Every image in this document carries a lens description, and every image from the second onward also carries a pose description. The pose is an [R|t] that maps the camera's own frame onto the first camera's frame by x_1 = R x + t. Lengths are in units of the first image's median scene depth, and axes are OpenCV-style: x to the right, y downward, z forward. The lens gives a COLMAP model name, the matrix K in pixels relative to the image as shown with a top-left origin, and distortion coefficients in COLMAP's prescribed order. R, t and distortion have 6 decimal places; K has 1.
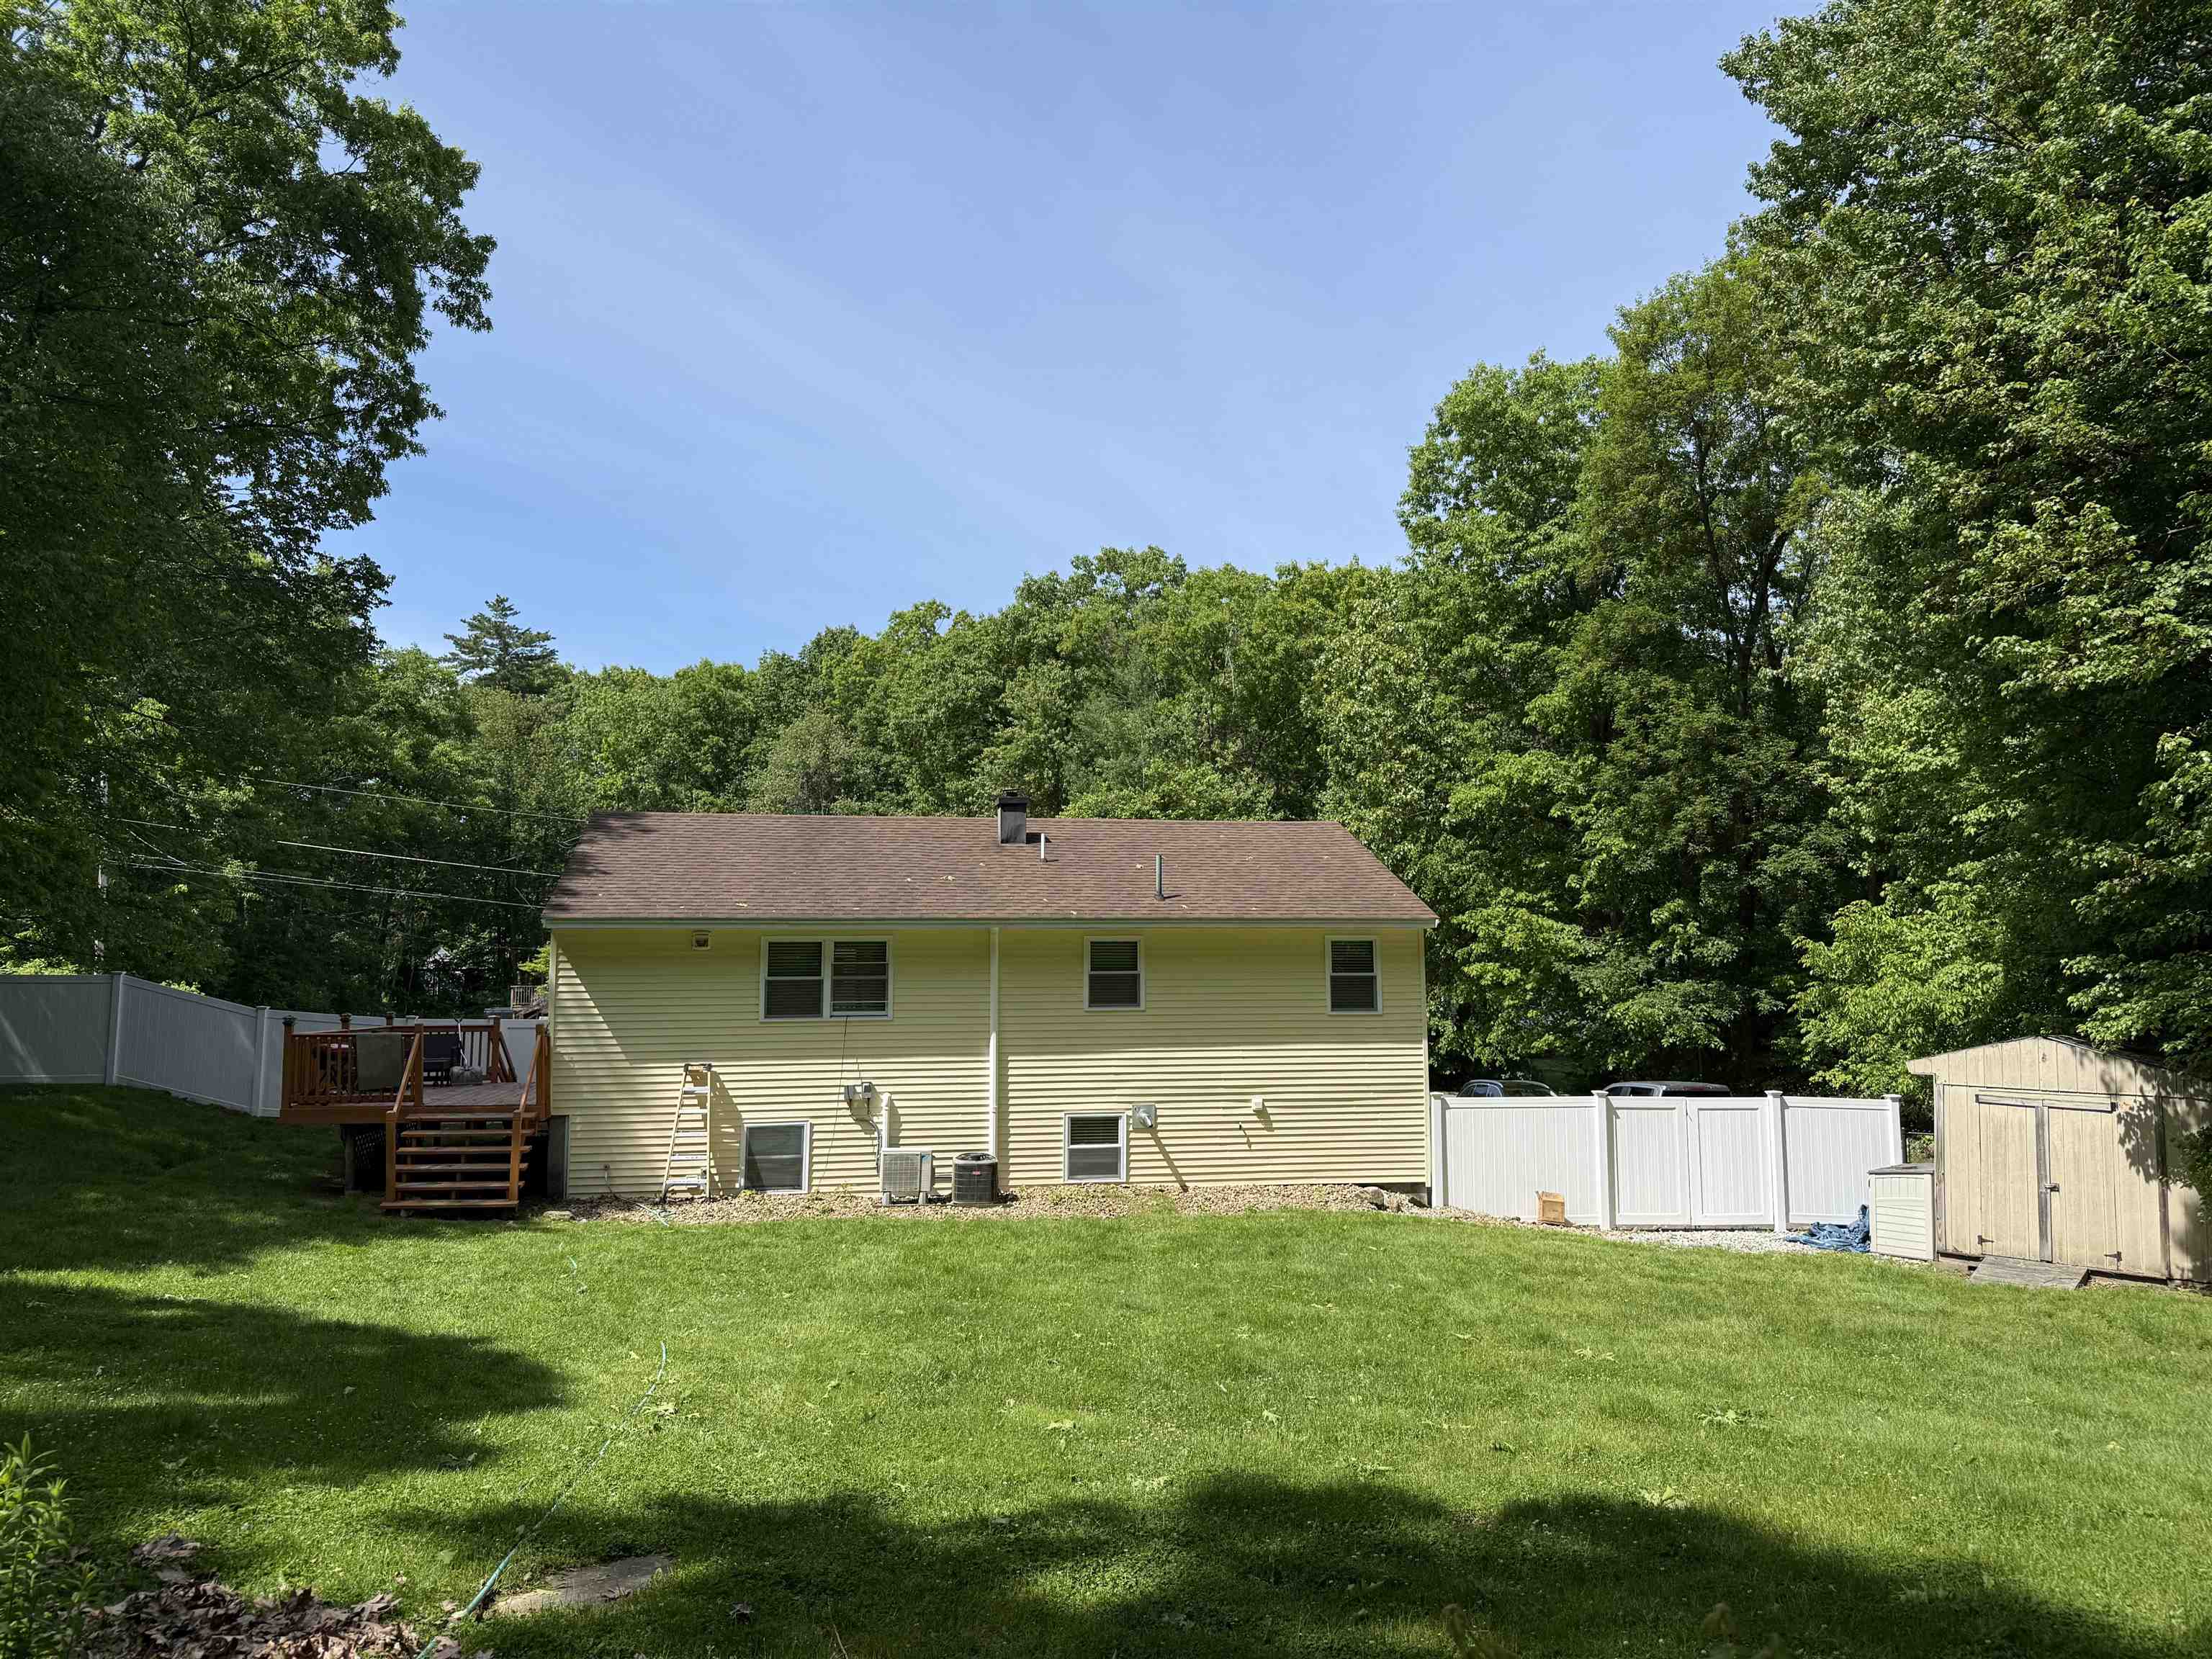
lens RADIAL K [[1556.3, 0, 1106.0], [0, 1556.3, 829.5], [0, 0, 1]] dist [0.172359, -0.323531]
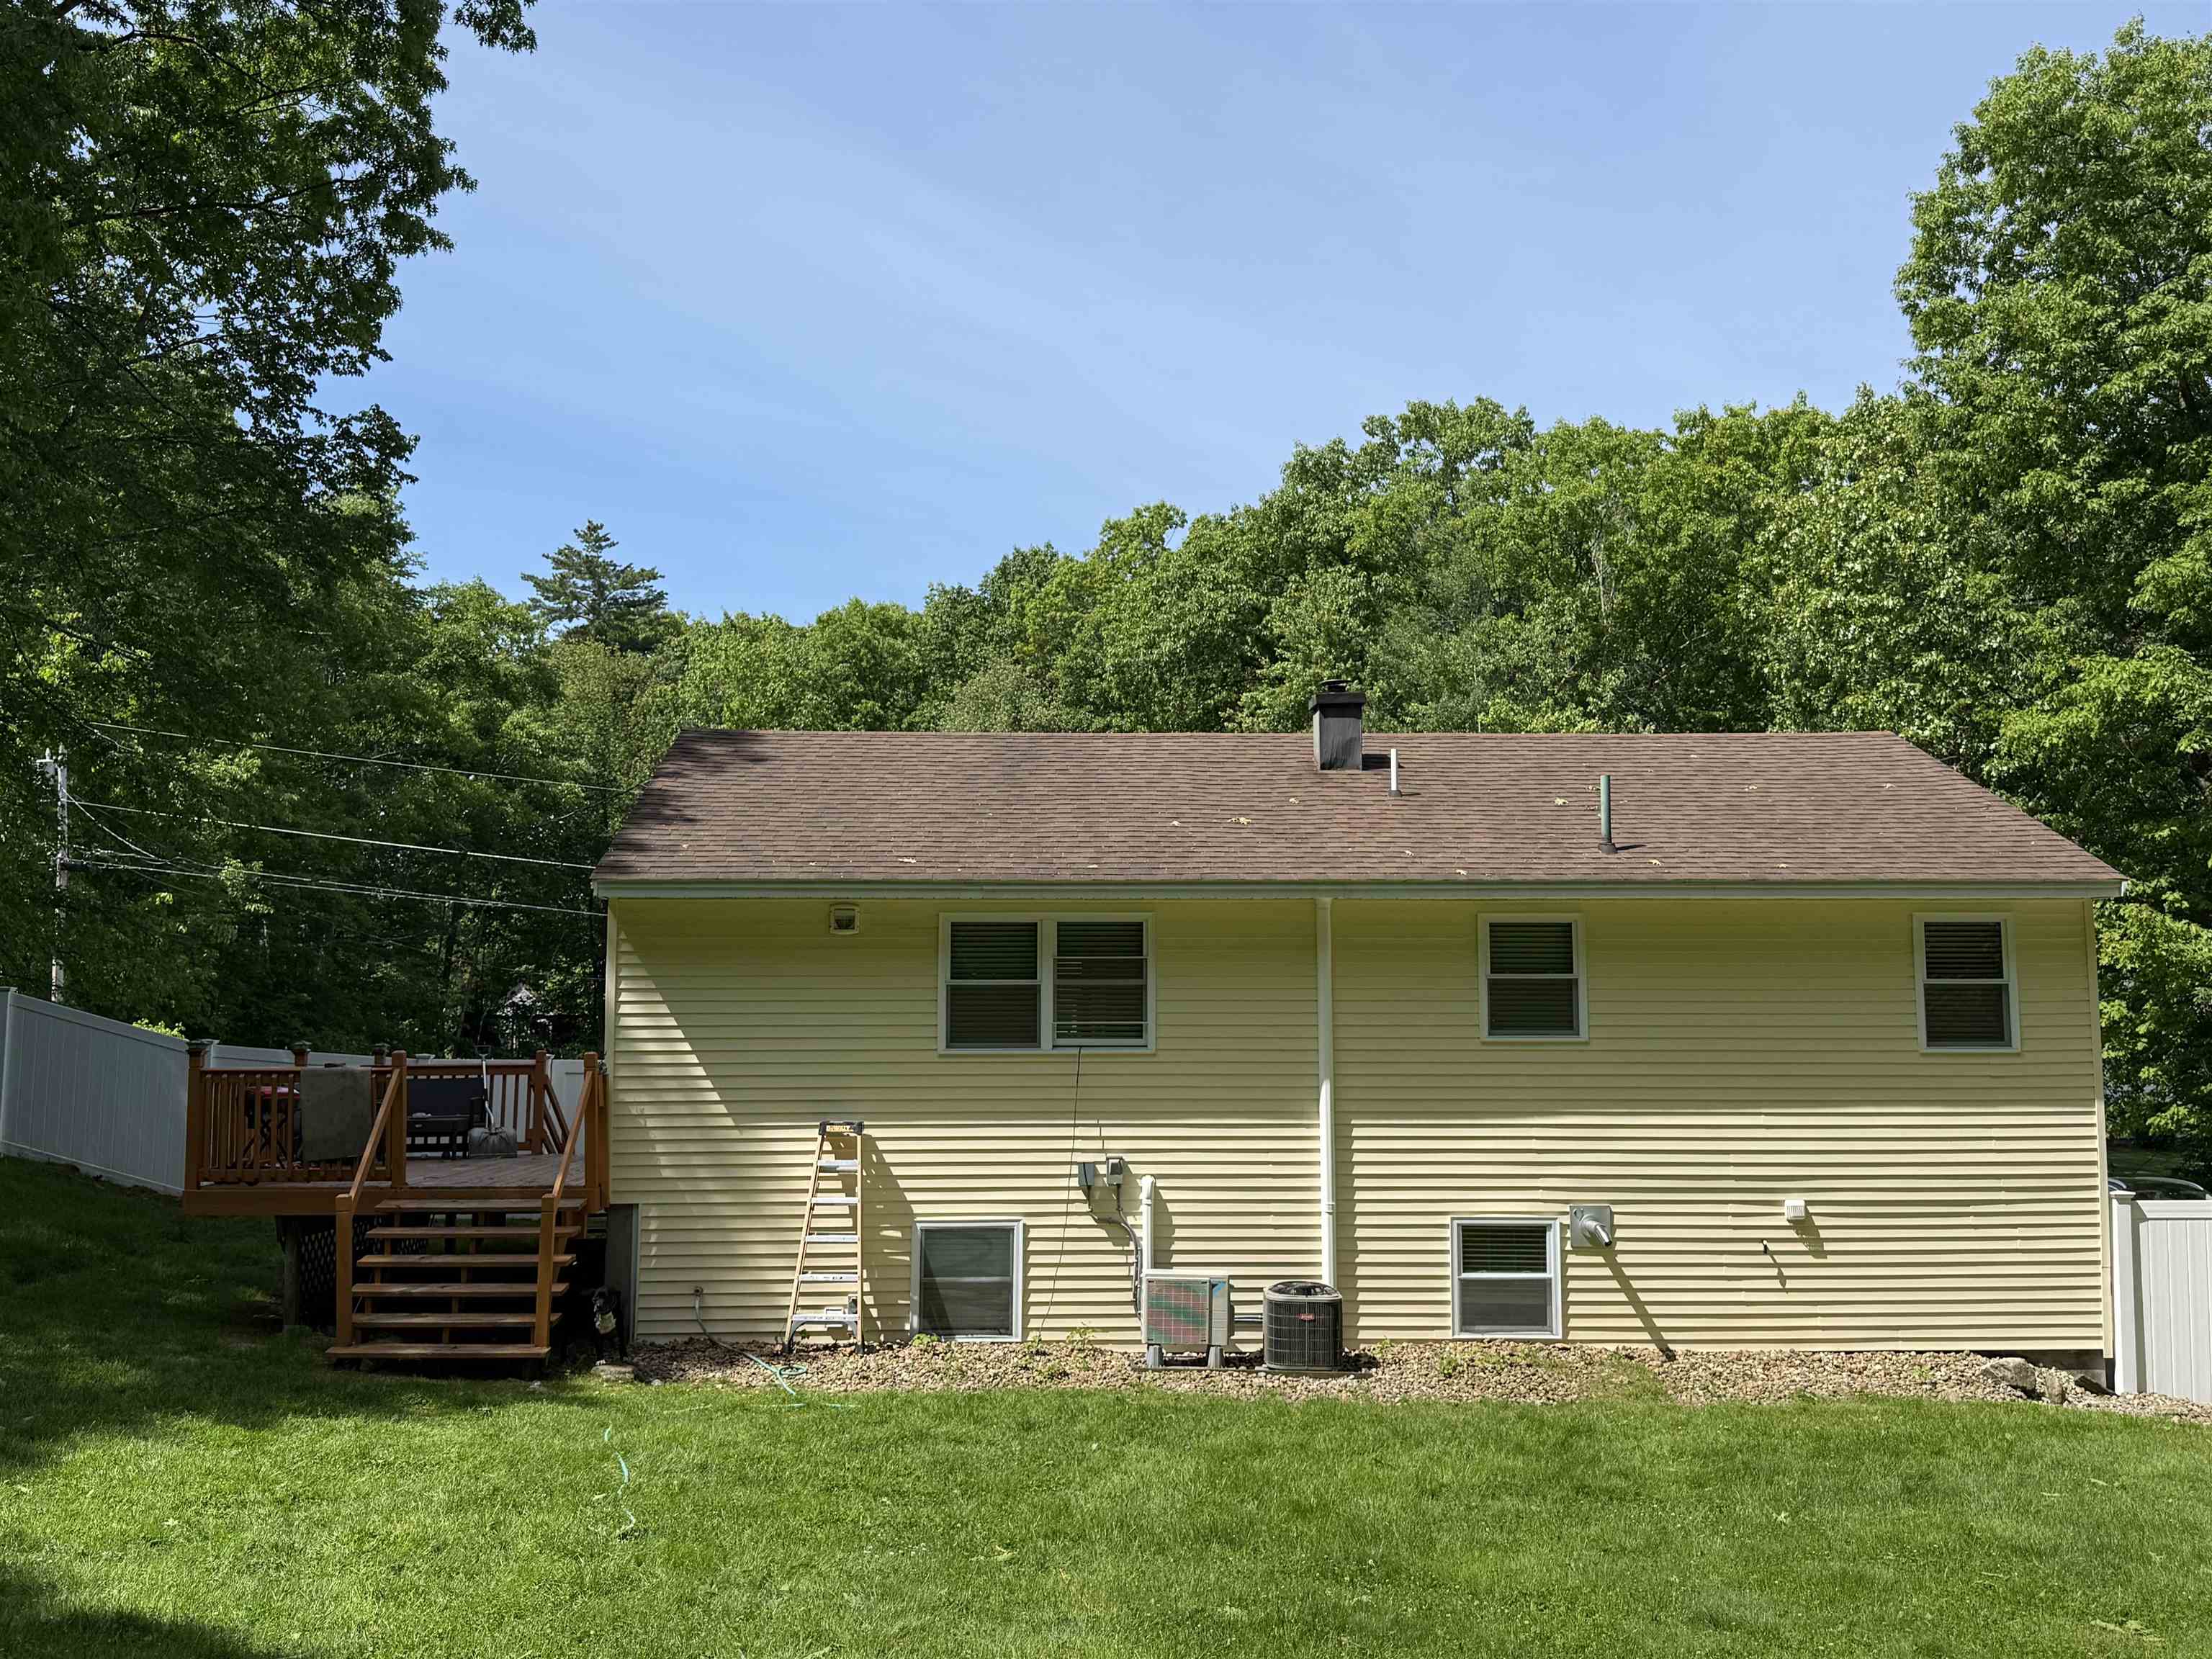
lens RADIAL K [[2163.3, 0, 1098.4], [0, 2163.3, 840.0], [0, 0, 1]] dist [0.226356, -0.496347]
pose [[0.990200, -0.010782, -0.139238, -0.030886], [0.011841, 0.999907, 0.006777, 0.025335], [0.139151, -0.008359, 0.990236, 0.132475]]
